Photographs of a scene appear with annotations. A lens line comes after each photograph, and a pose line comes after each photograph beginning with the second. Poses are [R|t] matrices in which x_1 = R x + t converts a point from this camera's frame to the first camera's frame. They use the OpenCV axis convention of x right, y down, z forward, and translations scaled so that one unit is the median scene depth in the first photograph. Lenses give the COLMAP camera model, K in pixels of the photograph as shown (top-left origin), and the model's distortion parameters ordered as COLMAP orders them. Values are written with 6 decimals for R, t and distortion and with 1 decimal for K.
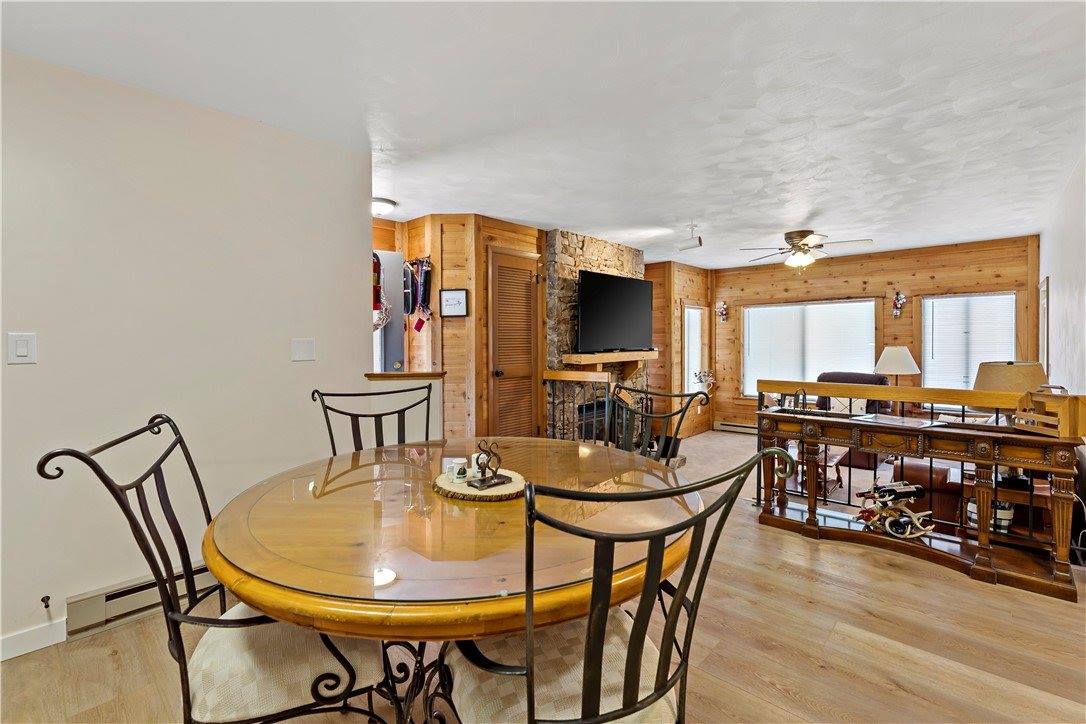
lens RADIAL K [[471.9, 0, 558.7], [0, 471.9, 345.0], [0, 0, 1]] dist [-0.007994, 0.000550]
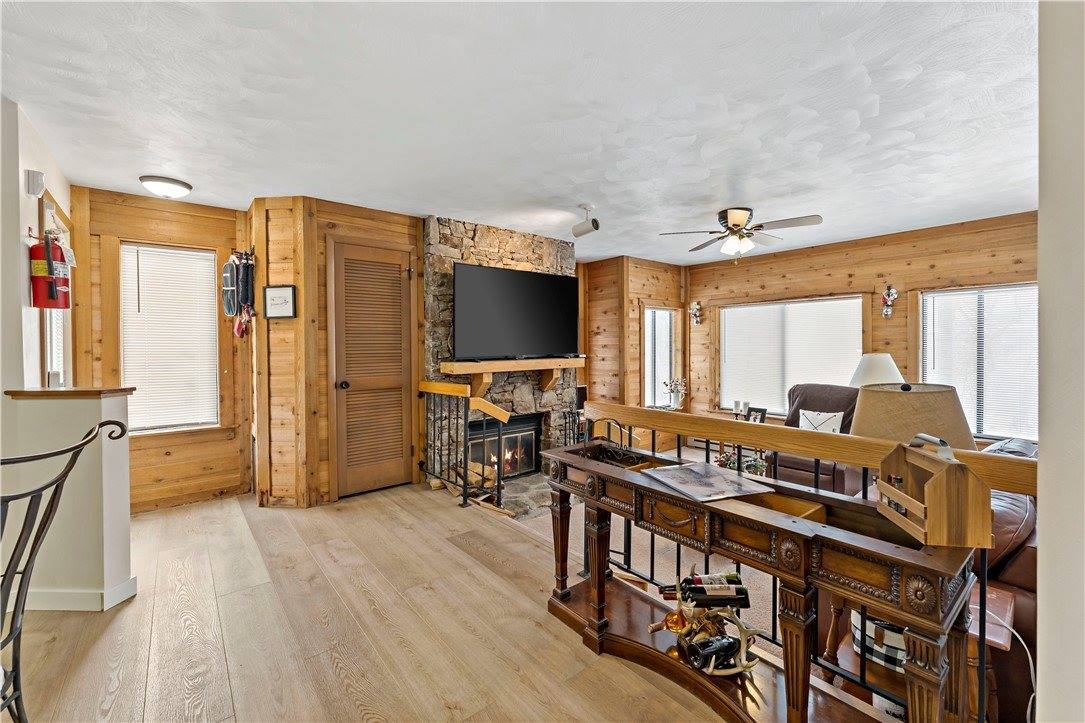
lens RADIAL K [[445.6, 0, 582.0], [0, 445.6, 353.9], [0, 0, 1]] dist [-0.003593, -0.000405]
pose [[0.994278, 0.001897, -0.106809, 0.313053], [-0.000686, 0.999935, 0.011372, -0.004462], [0.106824, -0.011233, 0.994215, 0.203192]]
